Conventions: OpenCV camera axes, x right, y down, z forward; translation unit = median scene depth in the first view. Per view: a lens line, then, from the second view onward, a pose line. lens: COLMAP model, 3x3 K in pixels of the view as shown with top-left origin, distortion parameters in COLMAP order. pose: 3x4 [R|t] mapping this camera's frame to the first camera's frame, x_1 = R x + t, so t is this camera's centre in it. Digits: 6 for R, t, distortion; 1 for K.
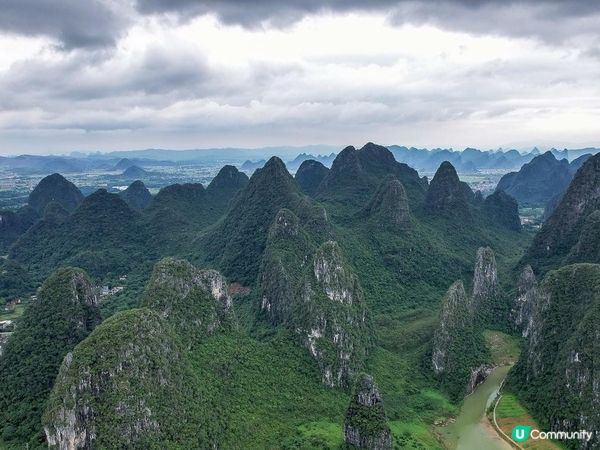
lens RADIAL K [[542.1, 0, 337.5], [0, 542.1, 268.6], [0, 0, 1]] dist [-0.043674, -0.006283]
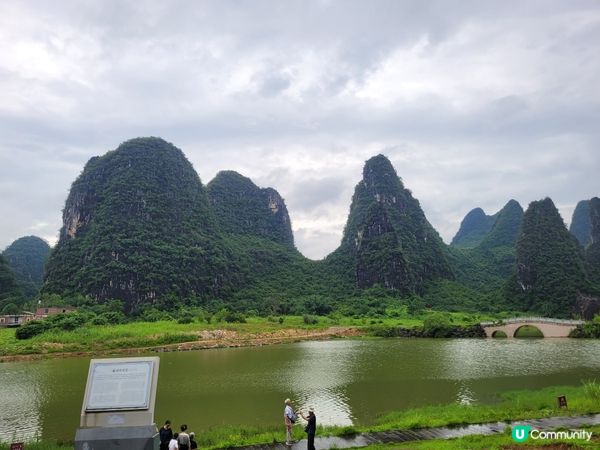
lens RADIAL K [[468.2, 0, 288.8], [0, 468.2, 224.3], [0, 0, 1]] dist [0.046974, -0.029414]
pose [[0.889656, -0.111456, -0.442821, 0.213746], [-0.093553, 0.904695, -0.415661, 0.457597], [0.446946, 0.411223, 0.794440, 0.282290]]
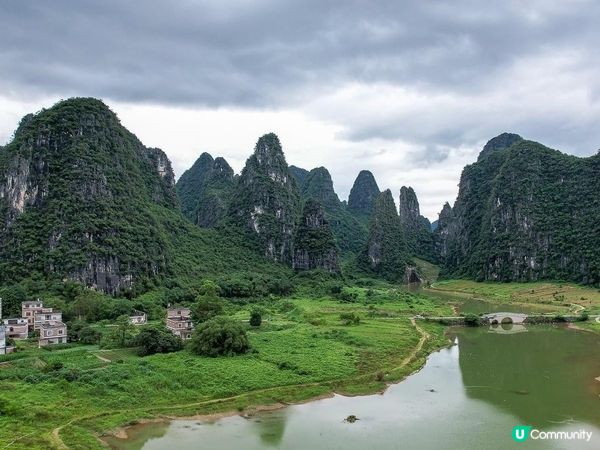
lens RADIAL K [[542.1, 0, 340.4], [0, 542.1, 242.2], [0, 0, 1]] dist [-0.043674, -0.006283]
pose [[0.986230, -0.005930, 0.165276, -0.057502], [0.049454, 0.964205, -0.260506, 0.457763], [-0.157815, 0.265093, 0.951220, 0.004374]]
